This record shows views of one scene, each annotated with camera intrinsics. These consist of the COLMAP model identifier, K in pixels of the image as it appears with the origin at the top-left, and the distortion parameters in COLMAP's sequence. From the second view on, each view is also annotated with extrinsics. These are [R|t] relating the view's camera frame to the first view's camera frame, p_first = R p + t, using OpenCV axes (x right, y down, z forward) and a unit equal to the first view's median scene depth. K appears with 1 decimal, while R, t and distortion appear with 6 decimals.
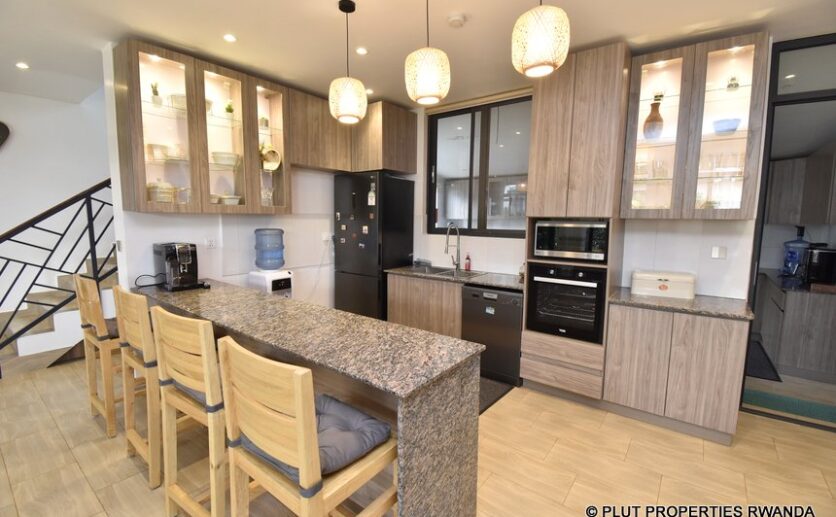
lens RADIAL K [[367.3, 0, 415.6], [0, 367.3, 257.8], [0, 0, 1]] dist [0.014493, -0.022358]
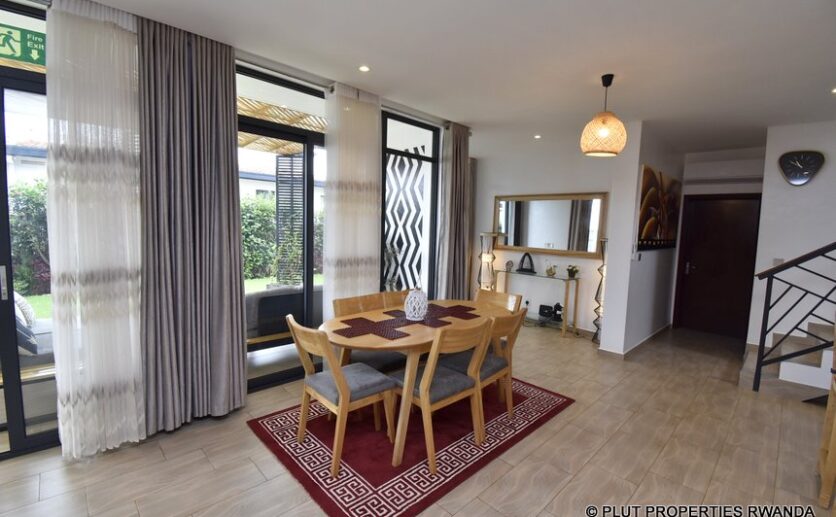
lens RADIAL K [[367.3, 0, 415.6], [0, 367.3, 257.8], [0, 0, 1]] dist [0.014493, -0.022358]
pose [[-0.150414, 0.064920, -0.986489, 0.051987], [-0.142085, 0.986063, 0.086557, -0.008945], [0.978360, 0.153185, -0.139093, 0.077269]]
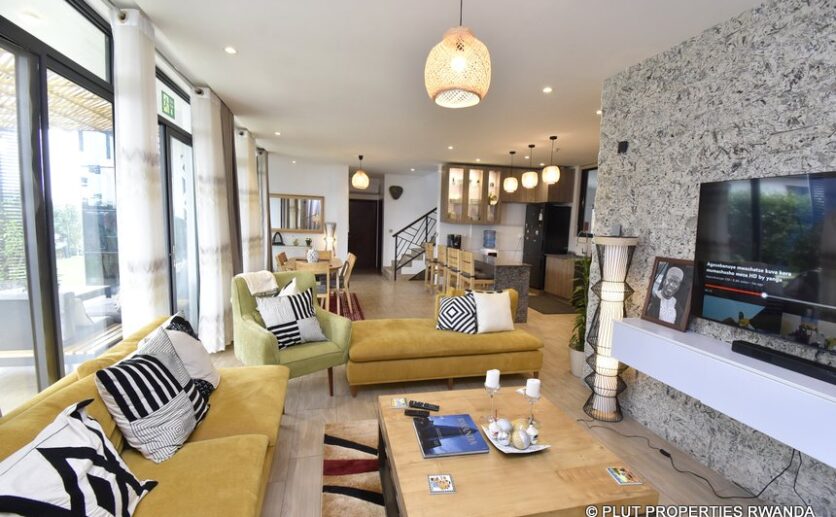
lens RADIAL K [[367.3, 0, 415.6], [0, 367.3, 257.8], [0, 0, 1]] dist [0.014493, -0.022358]
pose [[0.773383, 0.073418, -0.629673, 0.722118], [-0.090954, 0.995845, 0.004399, 0.127364], [0.627380, 0.053869, 0.776848, -1.092924]]
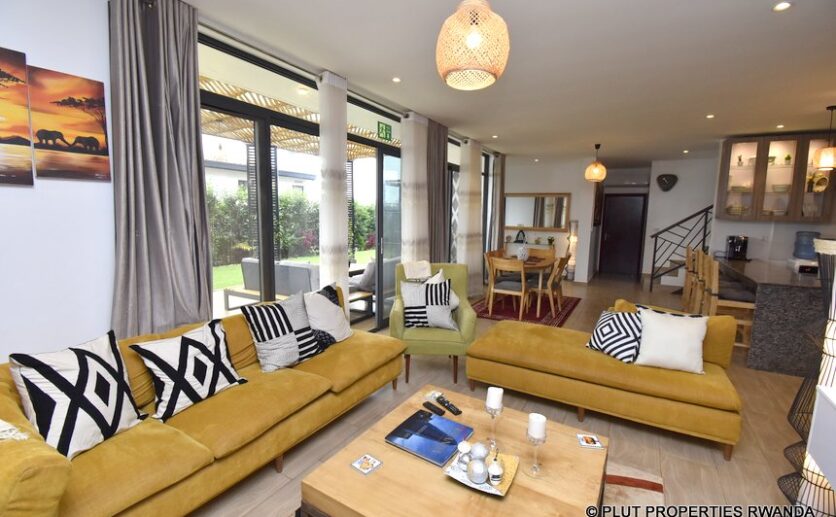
lens RADIAL K [[367.3, 0, 415.6], [0, 367.3, 257.8], [0, 0, 1]] dist [0.014493, -0.022358]
pose [[0.113604, 0.107701, -0.987671, 0.913453], [-0.125356, 0.987716, 0.093287, 0.091247], [0.985586, 0.113213, 0.125710, -0.760379]]
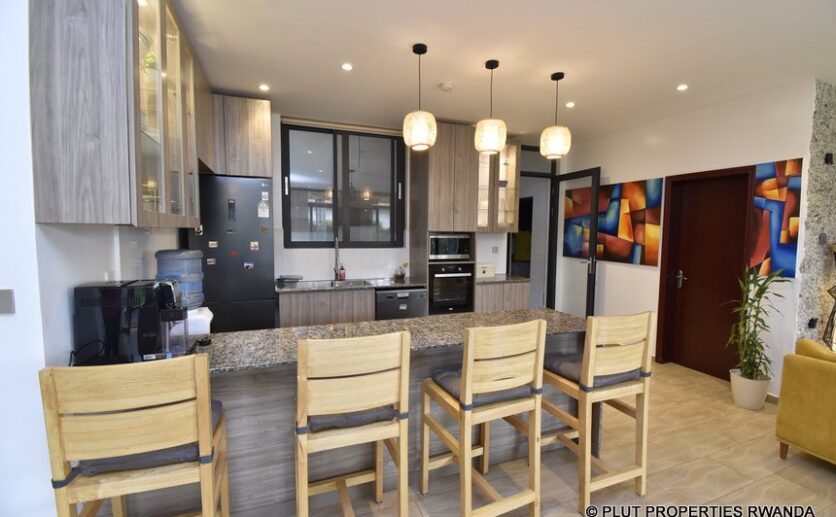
lens RADIAL K [[367.3, 0, 415.6], [0, 367.3, 257.8], [0, 0, 1]] dist [0.014493, -0.022358]
pose [[0.519065, -0.064981, 0.852261, -0.758844], [0.089426, 0.995762, 0.021458, -0.040385], [-0.850044, 0.065076, 0.522676, 0.291111]]
